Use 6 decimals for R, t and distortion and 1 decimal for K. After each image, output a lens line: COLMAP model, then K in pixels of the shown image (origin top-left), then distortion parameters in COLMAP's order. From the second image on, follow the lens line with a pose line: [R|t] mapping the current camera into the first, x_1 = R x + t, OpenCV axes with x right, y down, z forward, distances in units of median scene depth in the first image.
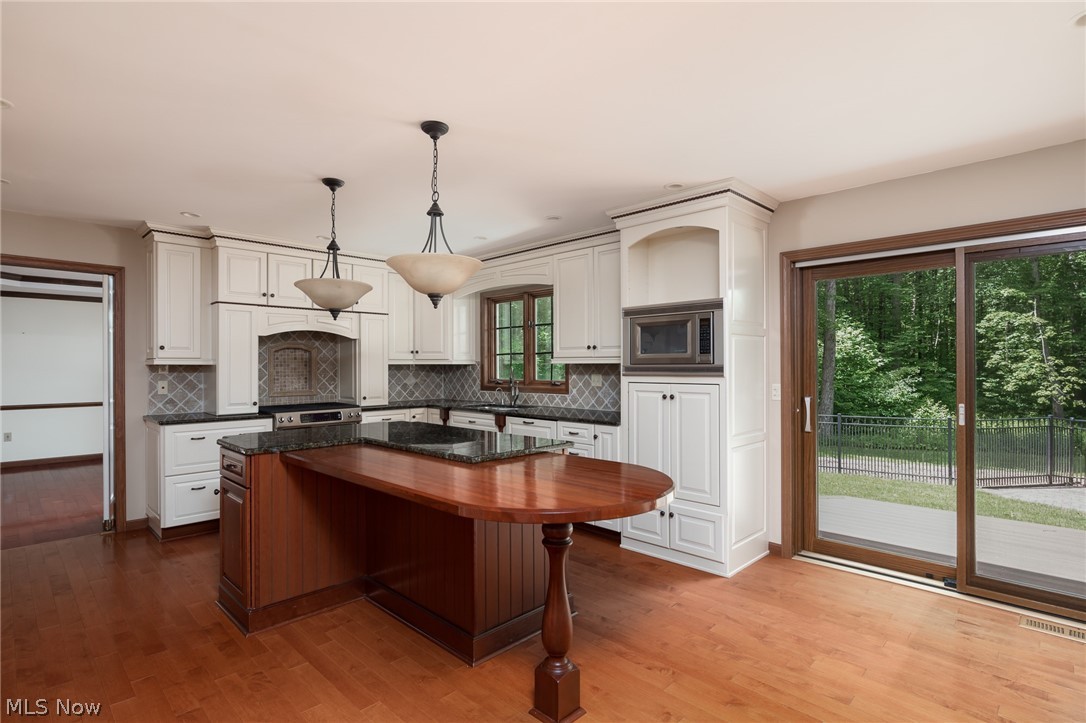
lens RADIAL K [[547.8, 0, 544.7], [0, 547.8, 357.9], [0, 0, 1]] dist [0.000281, -0.000171]
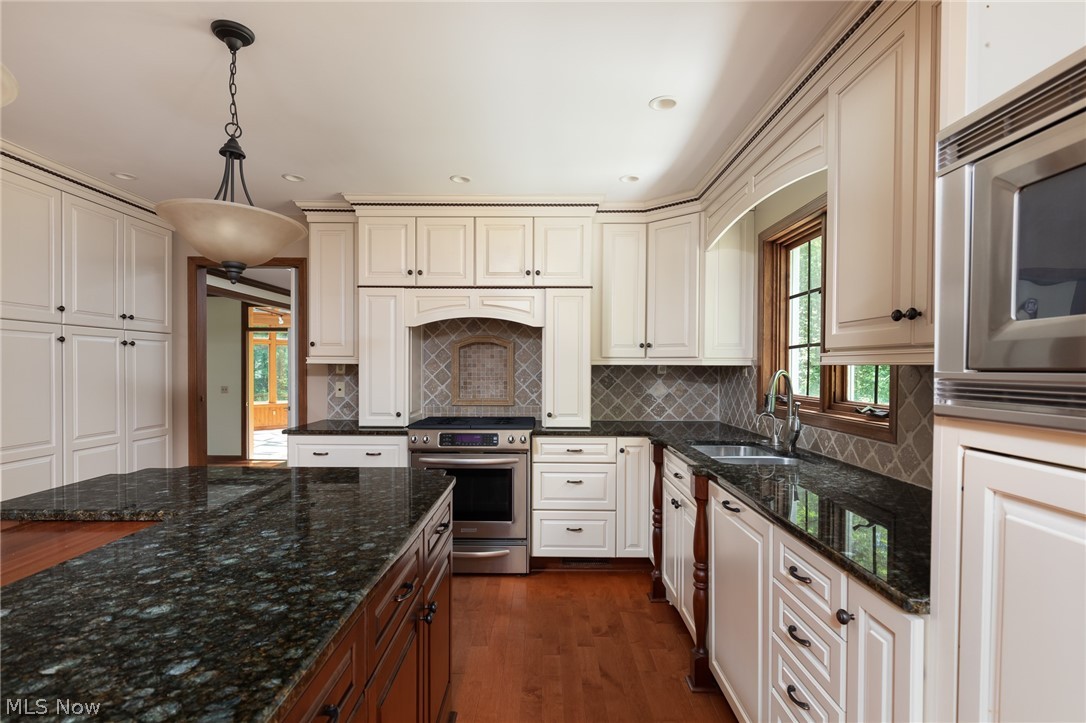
lens RADIAL K [[547.8, 0, 539.9], [0, 547.8, 367.5], [0, 0, 1]] dist [0.000281, -0.000171]
pose [[0.695502, 0.009206, -0.718465, 0.137895], [0.002735, 0.999877, 0.015459, 0.004903], [0.718519, -0.012716, 0.695391, 0.512244]]
